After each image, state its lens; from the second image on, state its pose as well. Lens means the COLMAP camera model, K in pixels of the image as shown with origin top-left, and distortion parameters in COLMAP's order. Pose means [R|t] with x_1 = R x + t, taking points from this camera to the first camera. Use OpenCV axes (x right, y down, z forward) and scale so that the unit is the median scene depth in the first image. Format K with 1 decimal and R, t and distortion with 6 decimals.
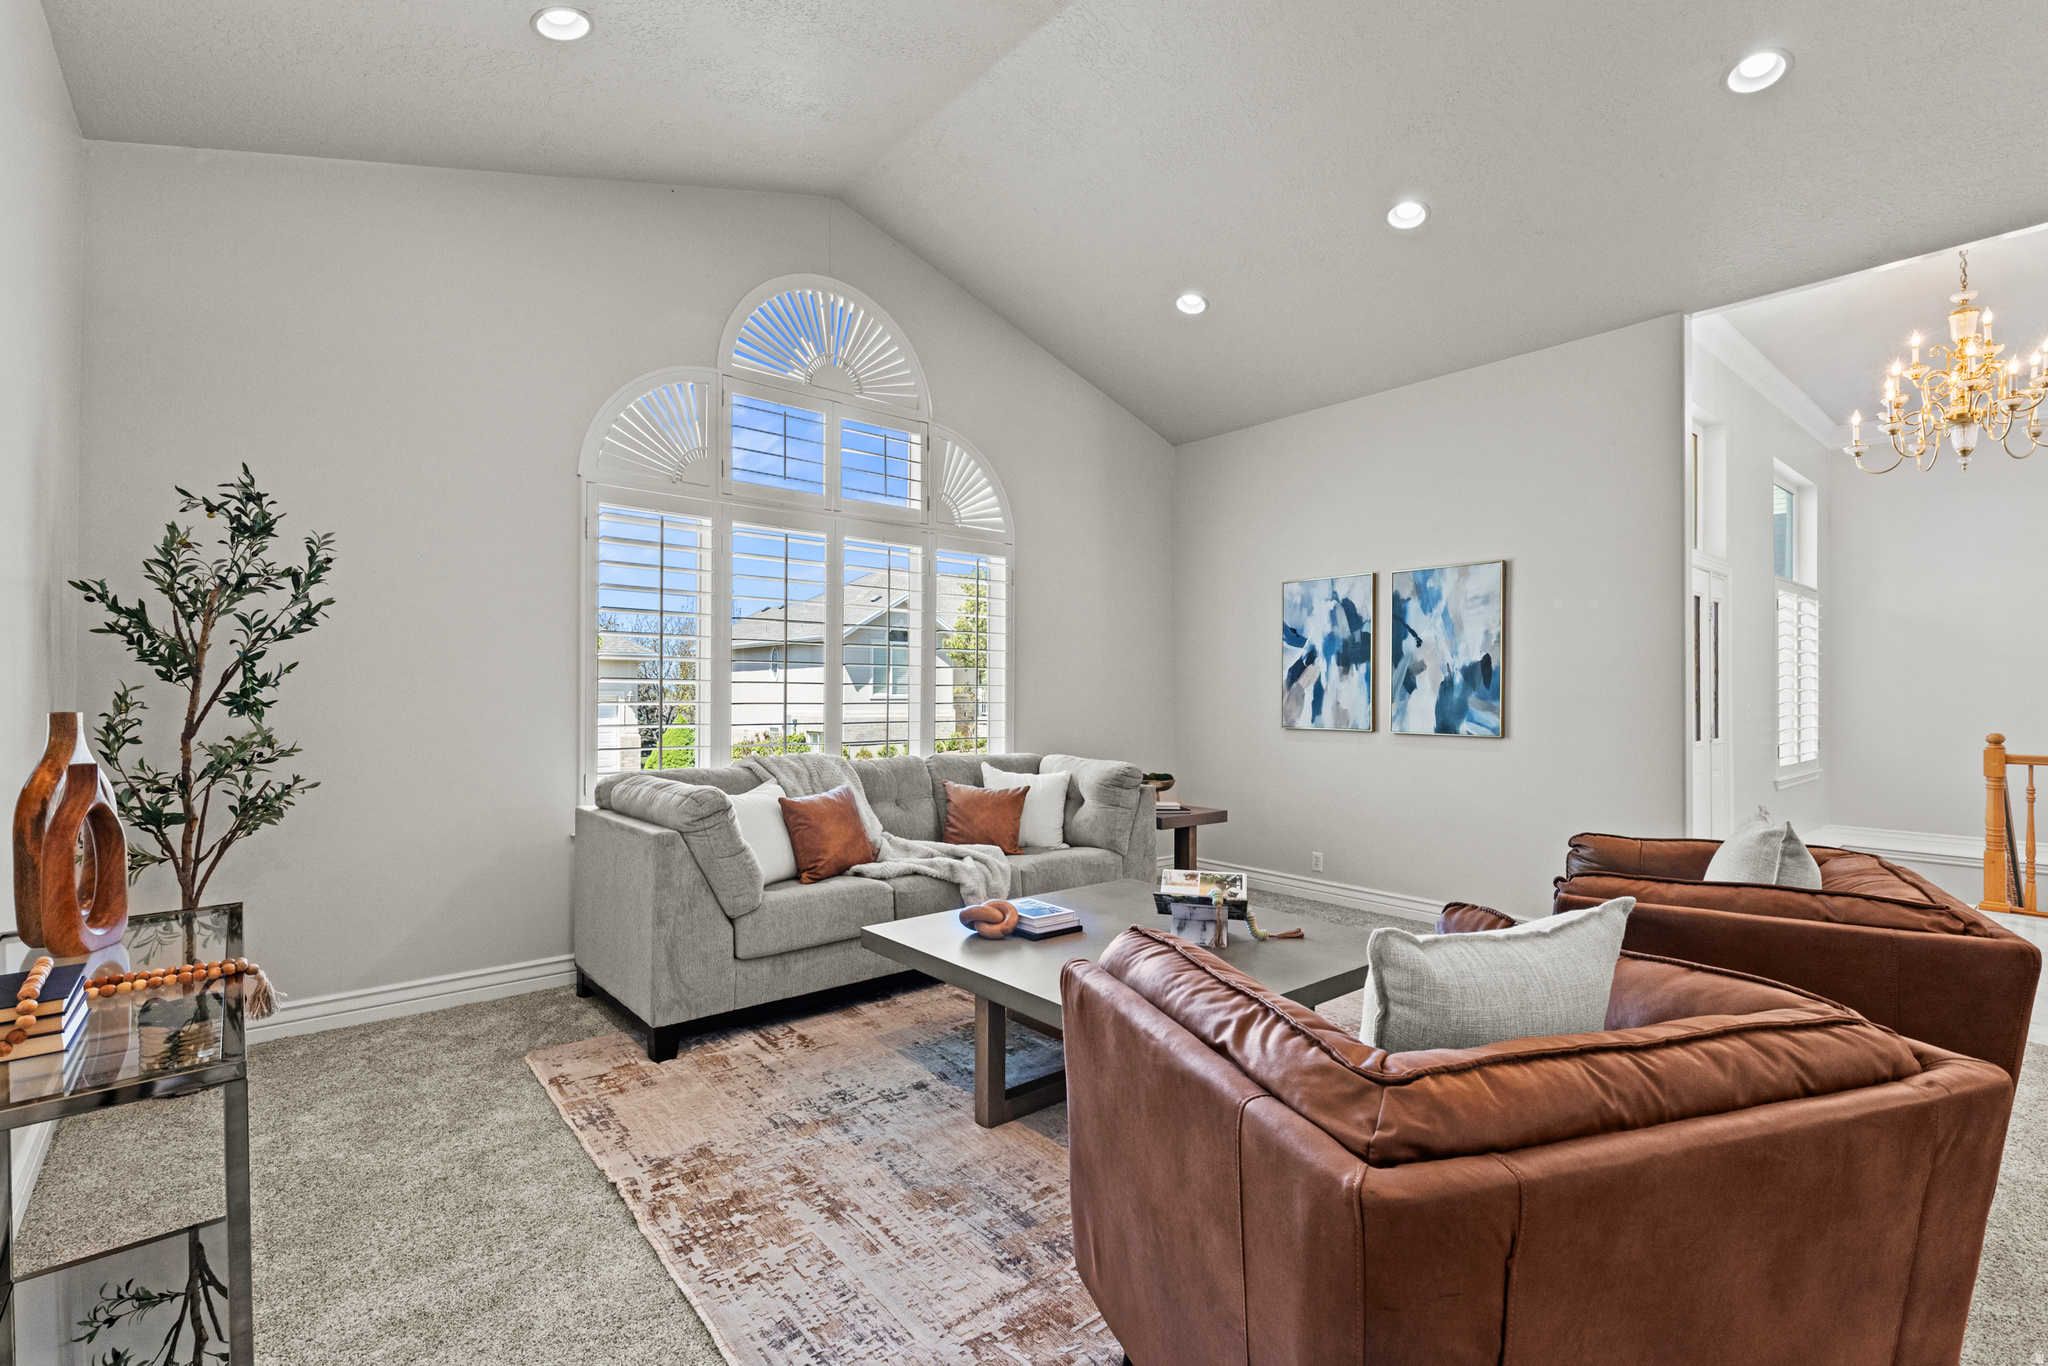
lens RADIAL K [[938.8, 0, 1032.8], [0, 938.8, 693.1], [0, 0, 1]] dist [0.011227, -0.005483]
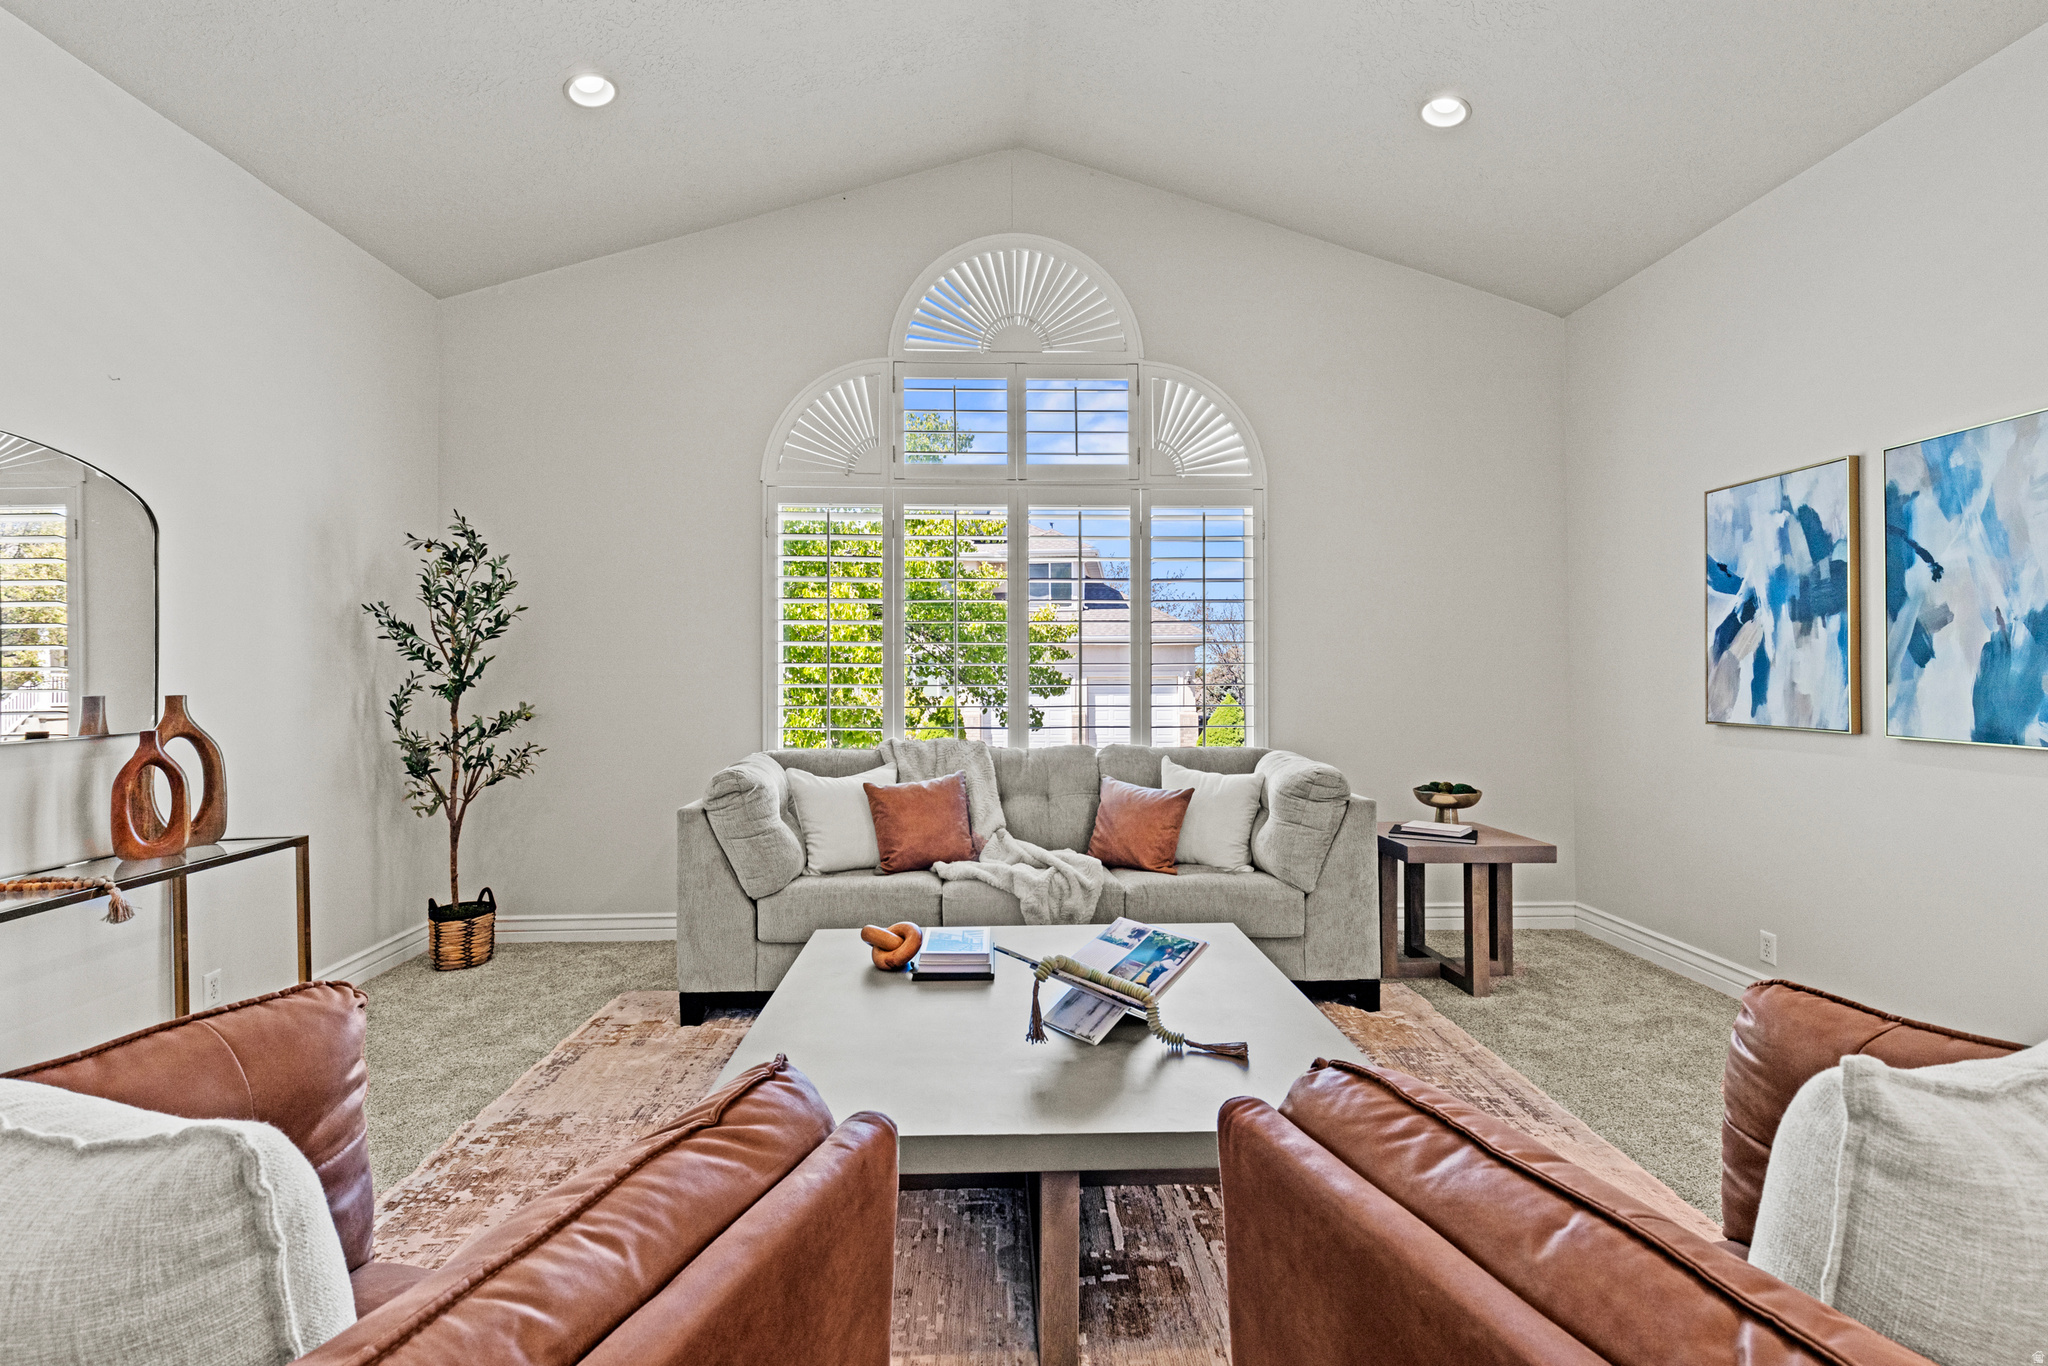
lens RADIAL K [[938.8, 0, 1012.9], [0, 938.8, 670.0], [0, 0, 1]] dist [0.011227, -0.005483]
pose [[0.779122, -0.010594, -0.626783, 0.335072], [0.008973, 0.999943, -0.005748, 0.000768], [0.626808, -0.001145, 0.779173, 0.243967]]
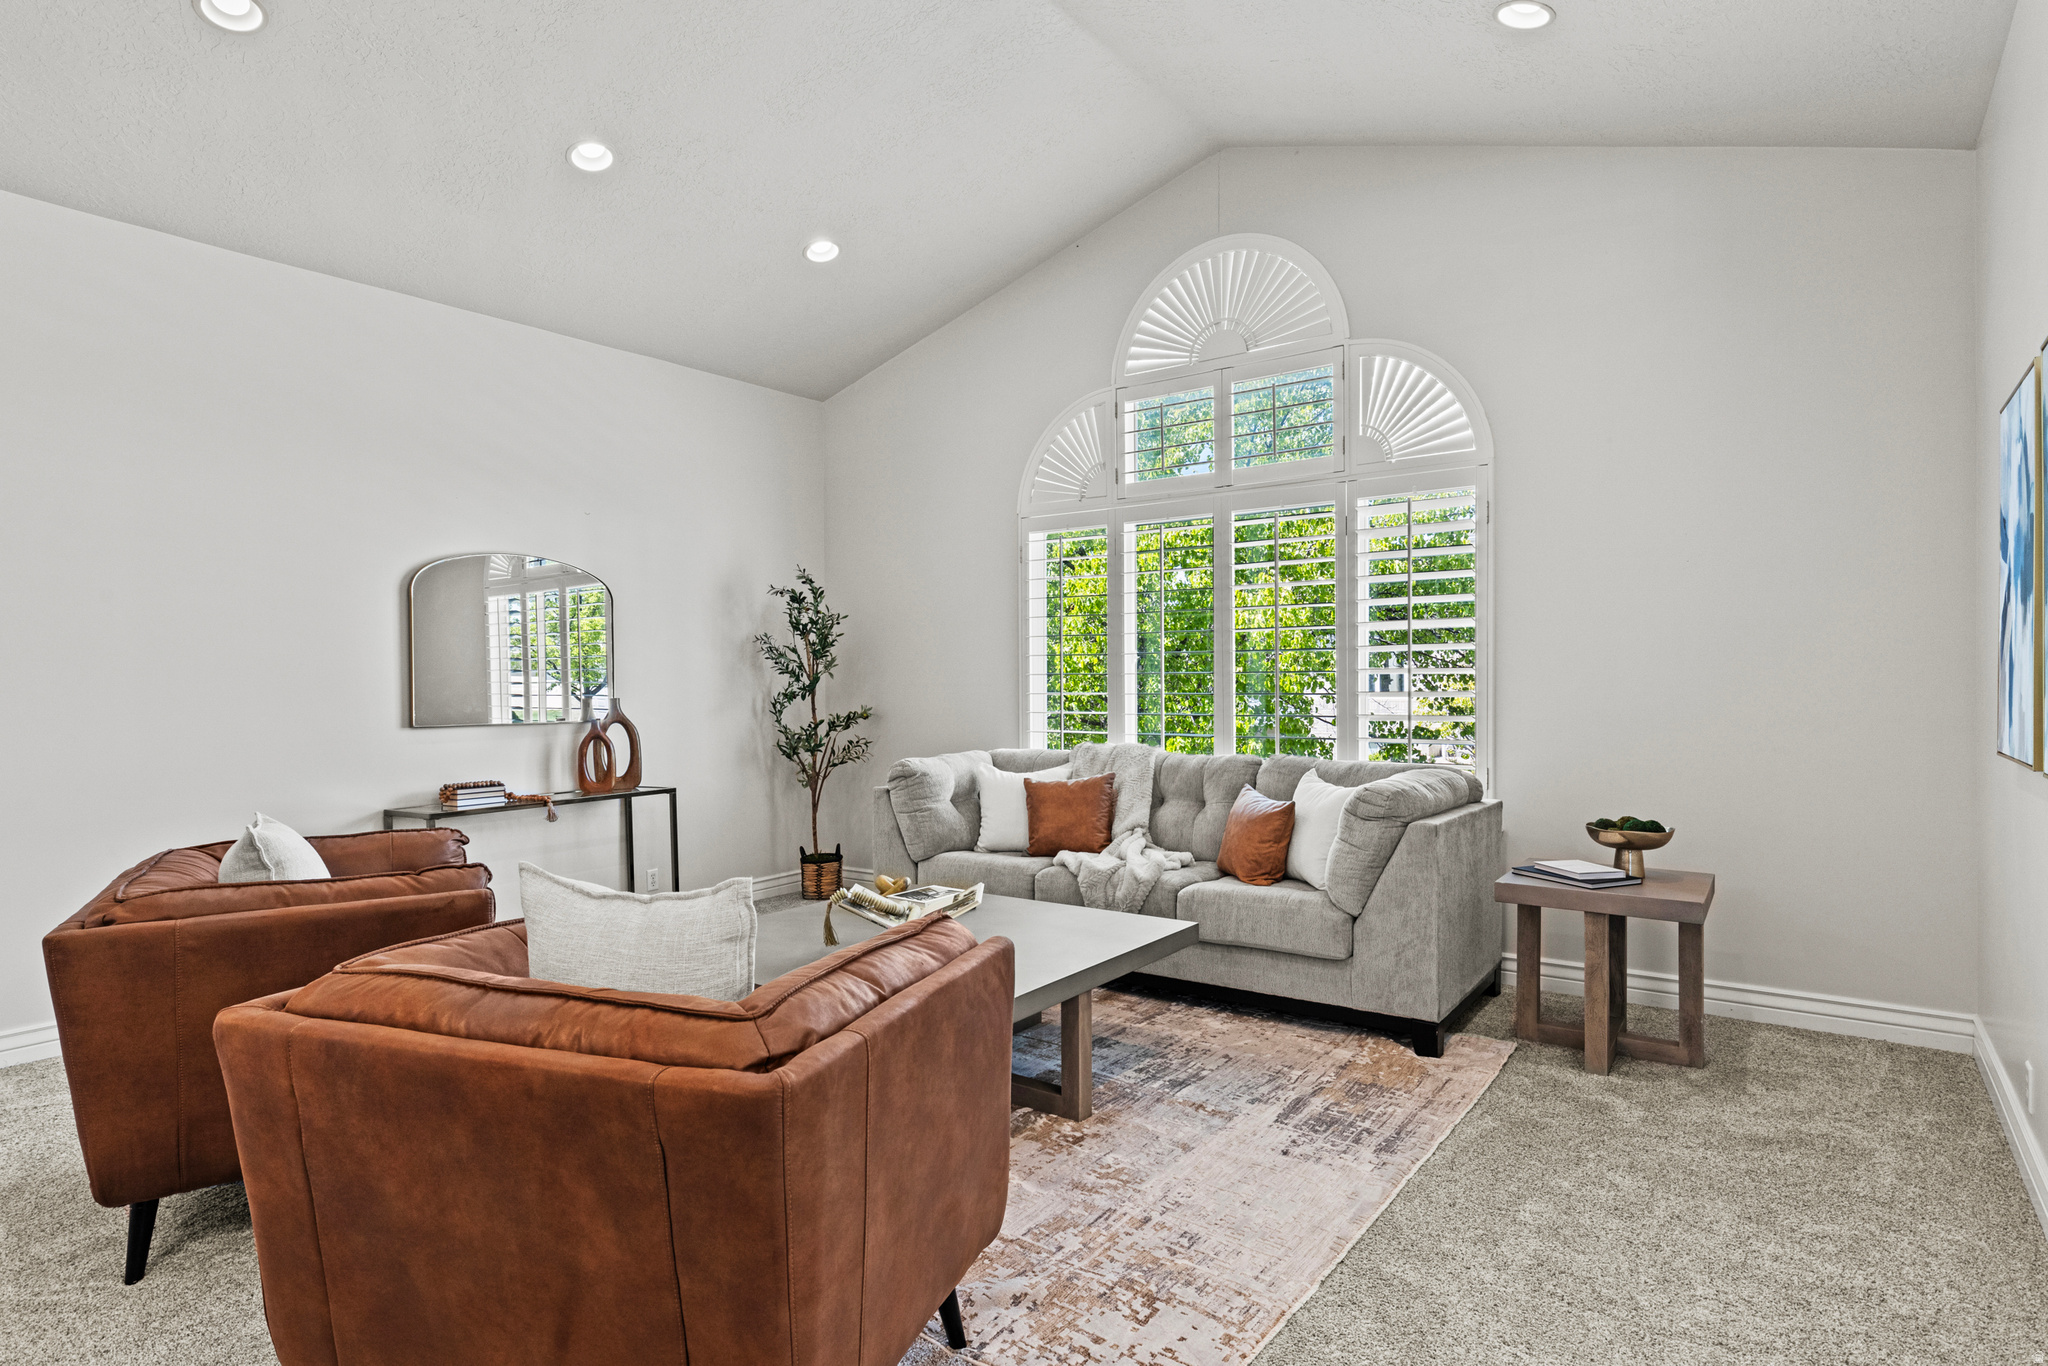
lens RADIAL K [[1110.4, 0, 1004.9], [0, 1110.4, 697.8], [0, 0, 1]] dist [0.026770, -0.000064]
pose [[0.206171, 0.006340, -0.978495, 0.745700], [0.011244, 0.999898, 0.008848, 0.002240], [0.978451, -0.012827, 0.206078, 0.508584]]
